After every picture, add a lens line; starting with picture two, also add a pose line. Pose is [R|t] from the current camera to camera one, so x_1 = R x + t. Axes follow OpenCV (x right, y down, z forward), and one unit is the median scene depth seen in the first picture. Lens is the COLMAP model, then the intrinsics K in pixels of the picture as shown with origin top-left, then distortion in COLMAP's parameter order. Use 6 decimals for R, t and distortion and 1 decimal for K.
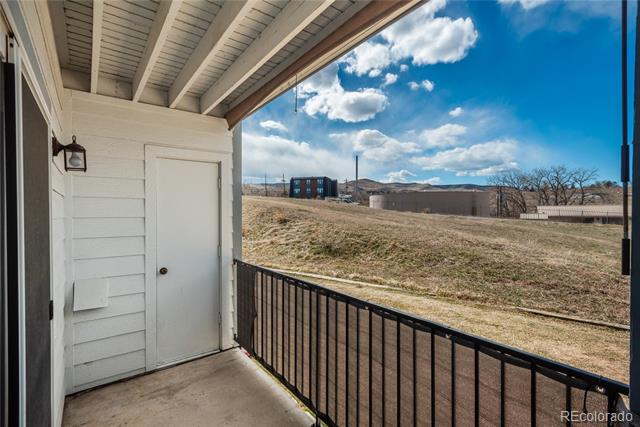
lens RADIAL K [[301.3, 0, 320.2], [0, 301.3, 211.6], [0, 0, 1]] dist [0.012567, -0.000326]
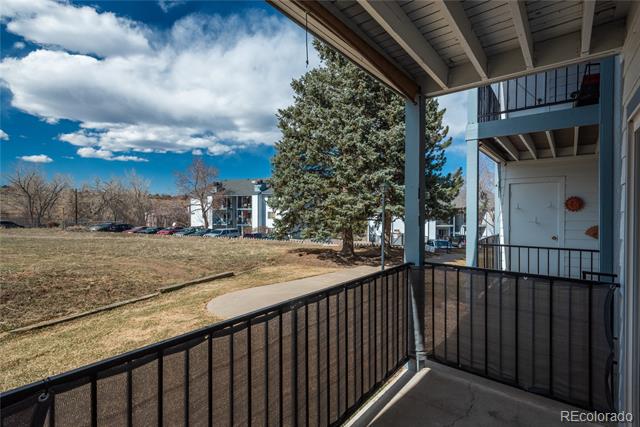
lens RADIAL K [[301.3, 0, 320.2], [0, 301.3, 211.6], [0, 0, 1]] dist [0.012567, -0.000326]
pose [[-0.234808, -0.000806, 0.972041, -0.344036], [-0.007933, 0.999968, -0.001087, 0.004333], [-0.972009, -0.007967, -0.234807, 0.484901]]
